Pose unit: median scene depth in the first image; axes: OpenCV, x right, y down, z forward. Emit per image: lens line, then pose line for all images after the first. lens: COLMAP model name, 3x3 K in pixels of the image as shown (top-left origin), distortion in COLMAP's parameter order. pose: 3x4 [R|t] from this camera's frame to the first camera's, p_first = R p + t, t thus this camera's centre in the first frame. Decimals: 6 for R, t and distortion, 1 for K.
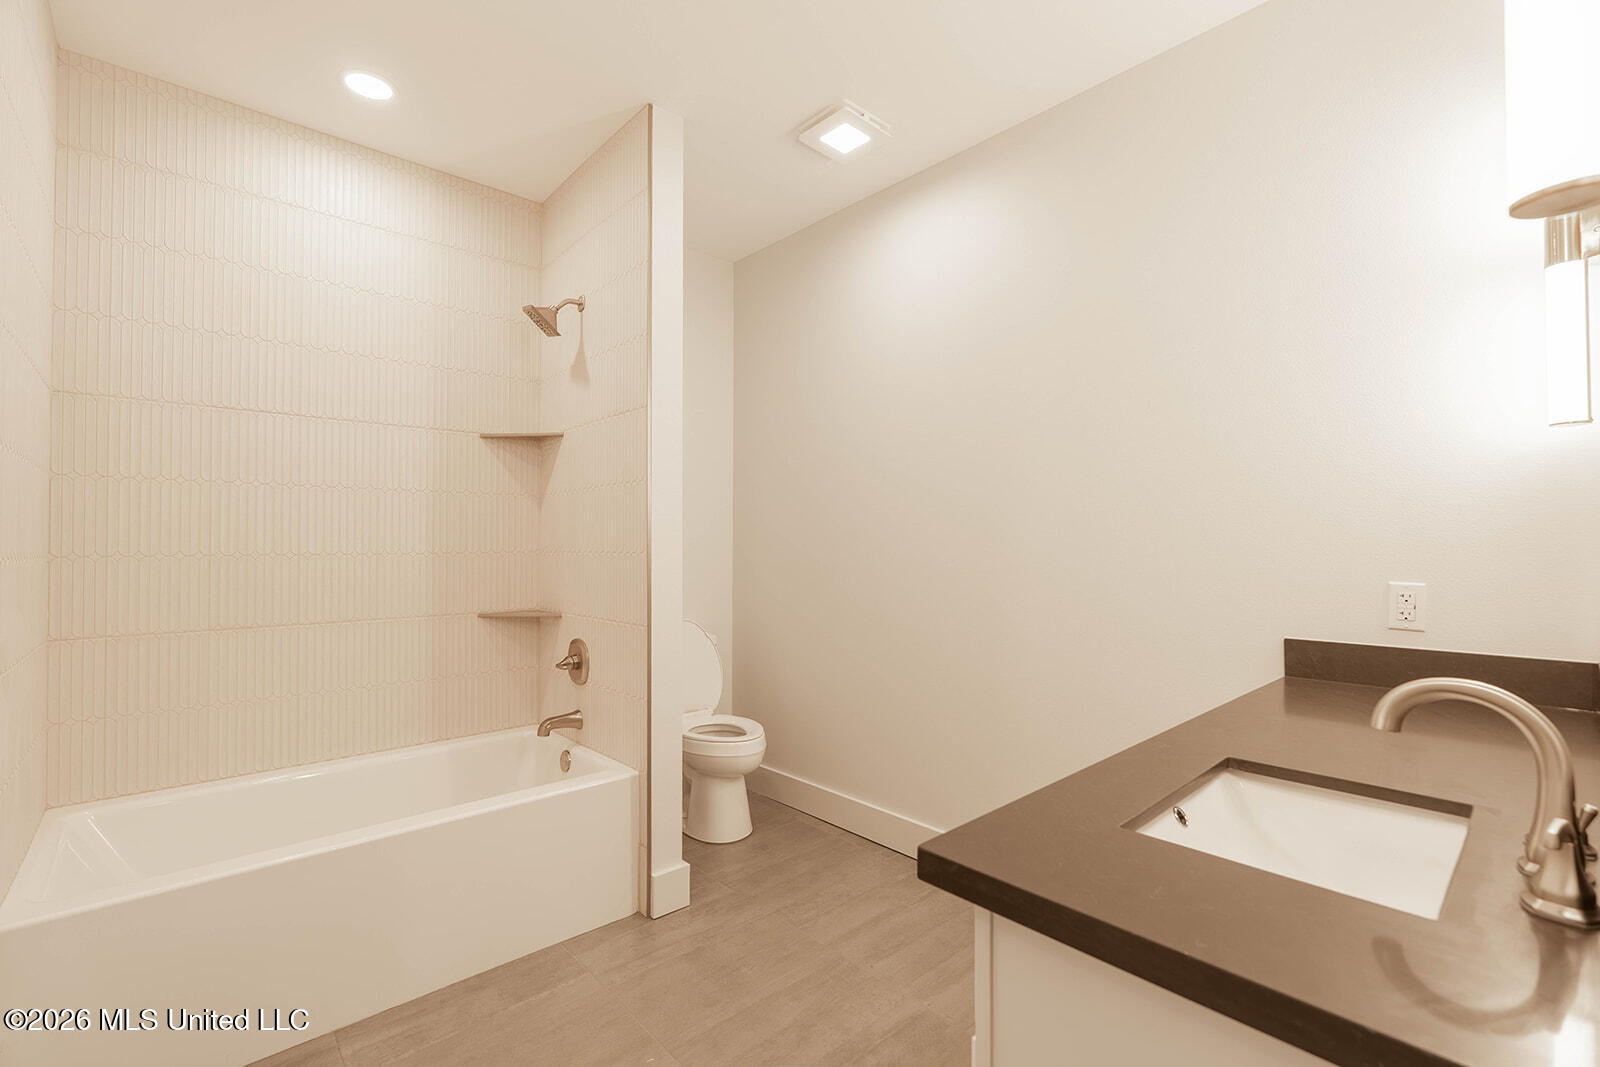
lens RADIAL K [[690.6, 0, 800.0], [0, 690.6, 533.5], [0, 0, 1]] dist [0.000111, 0.000011]
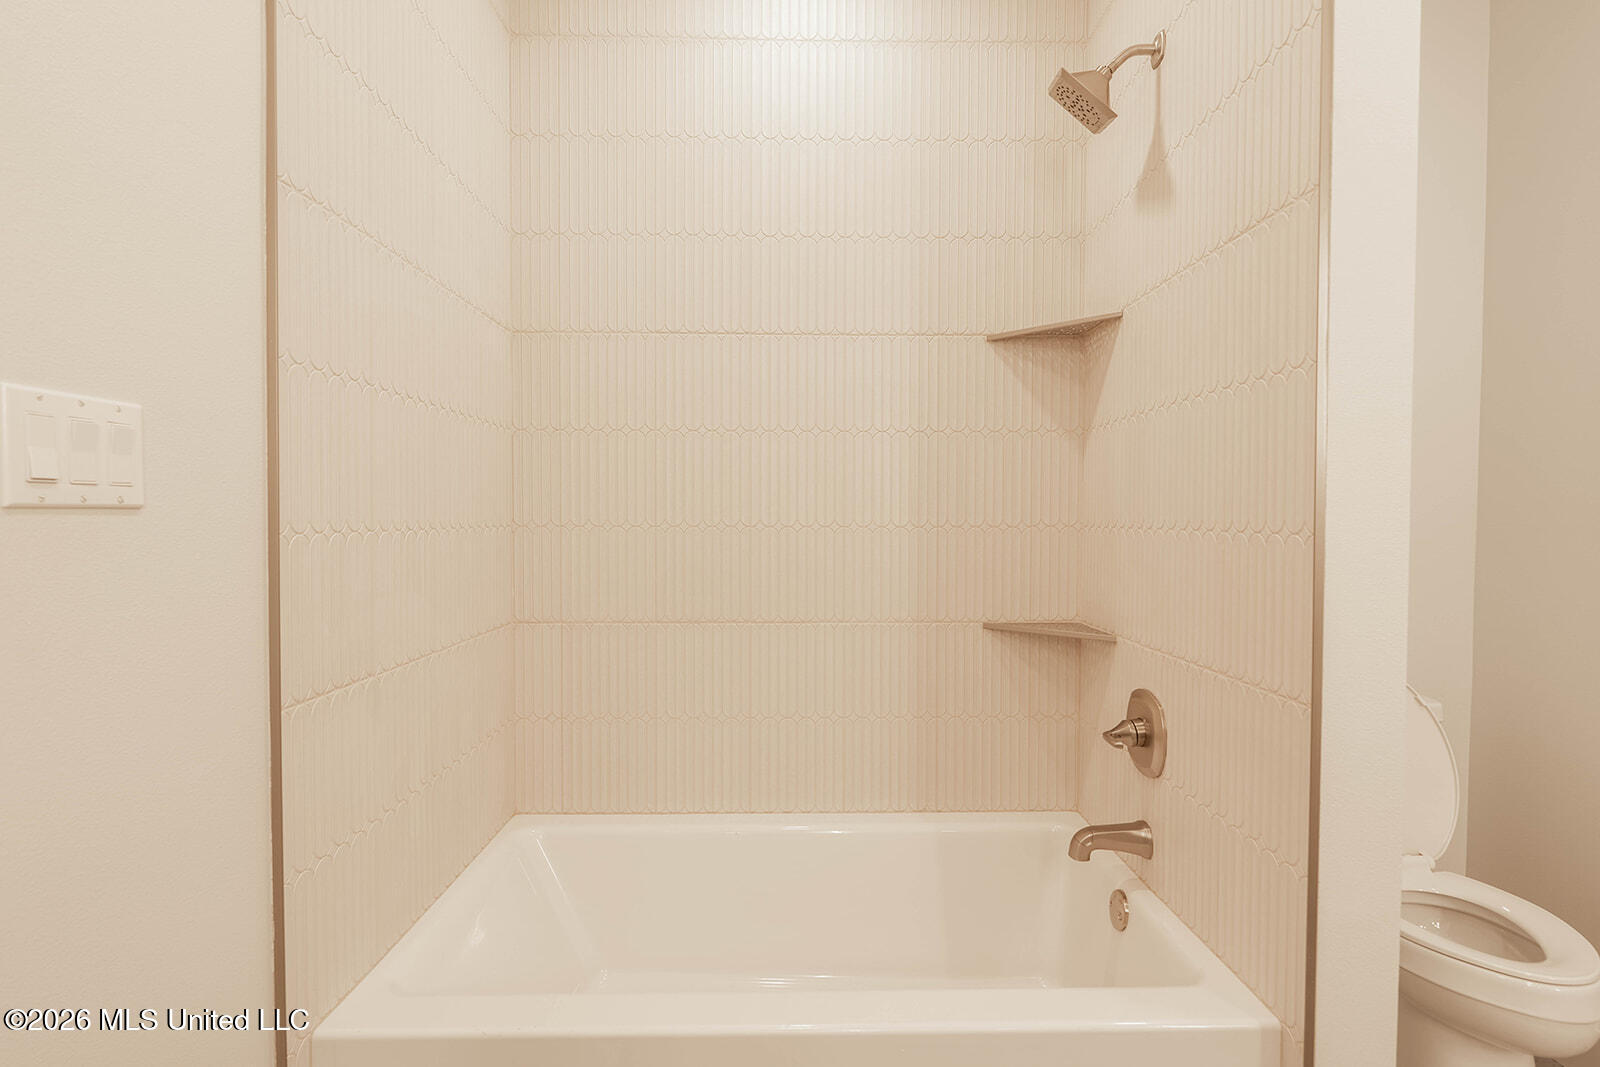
lens RADIAL K [[807.7, 0, 800.0], [0, 807.7, 533.5], [0, 0, 1]] dist [-0.002079, 0.000489]
pose [[0.748236, 0.019069, -0.663159, -0.109489], [0.005272, 0.999384, 0.034685, 0.008252], [0.663412, -0.029449, 0.747675, 0.358571]]
